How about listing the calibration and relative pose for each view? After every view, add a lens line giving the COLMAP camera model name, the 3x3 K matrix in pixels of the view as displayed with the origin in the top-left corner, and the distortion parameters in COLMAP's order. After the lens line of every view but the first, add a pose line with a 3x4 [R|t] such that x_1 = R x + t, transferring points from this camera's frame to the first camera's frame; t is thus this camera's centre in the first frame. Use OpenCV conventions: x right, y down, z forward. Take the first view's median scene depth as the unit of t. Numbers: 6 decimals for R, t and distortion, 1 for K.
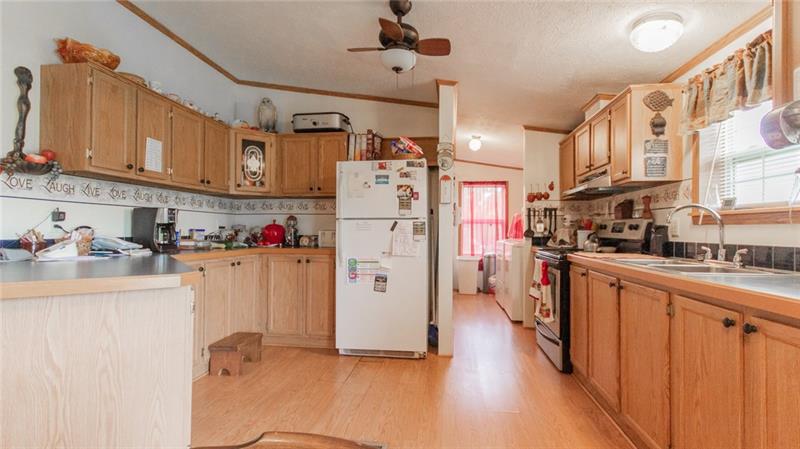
lens RADIAL K [[377.9, 0, 400.0], [0, 377.9, 224.5], [0, 0, 1]] dist [0.010371, 0.000875]
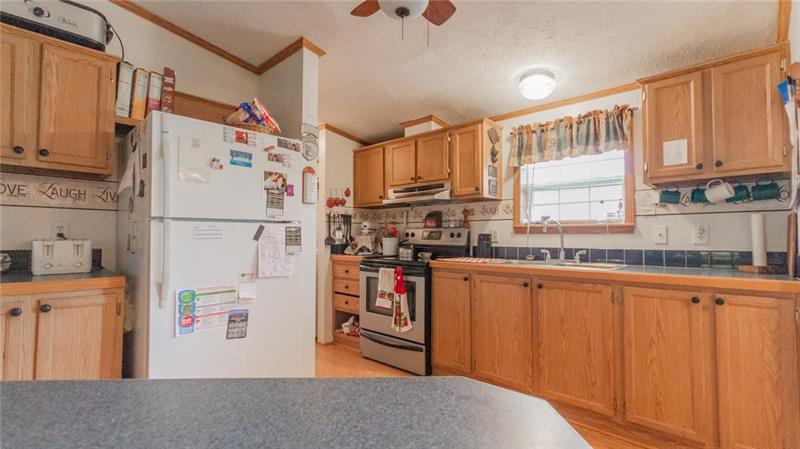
lens RADIAL K [[377.9, 0, 400.0], [0, 377.9, 224.5], [0, 0, 1]] dist [0.010371, 0.000875]
pose [[0.571264, 0.024493, 0.820401, -0.403605], [-0.012199, 0.999698, -0.021352, 0.000833], [-0.820676, 0.002189, 0.571390, 0.413565]]
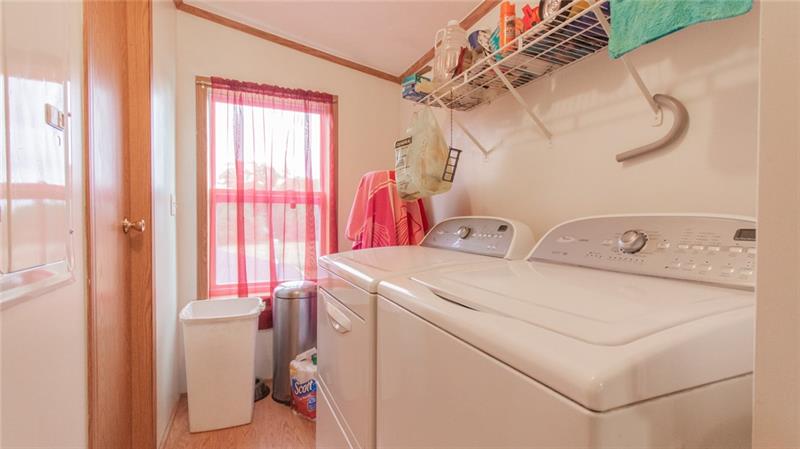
lens RADIAL K [[377.9, 0, 400.0], [0, 377.9, 224.5], [0, 0, 1]] dist [0.010371, 0.000875]
pose [[0.855470, -0.012382, 0.517704, 0.275898], [0.000427, 0.999731, 0.023205, 0.021096], [-0.517852, -0.019630, 0.855245, 1.267367]]
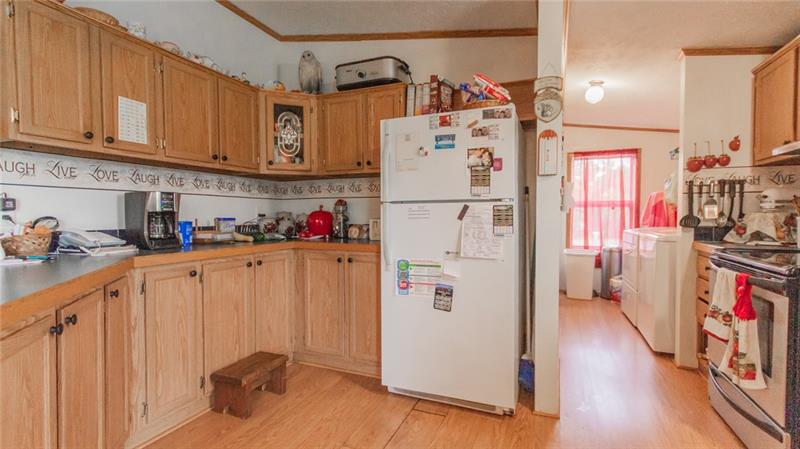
lens RADIAL K [[376.1, 0, 400.0], [0, 376.1, 224.5], [0, 0, 1]] dist [0.010236, 0.000293]
pose [[0.966650, -0.000444, -0.256100, 0.043984], [0.010859, 0.999170, 0.039256, -0.001495], [0.255870, -0.040727, 0.965853, 0.333636]]
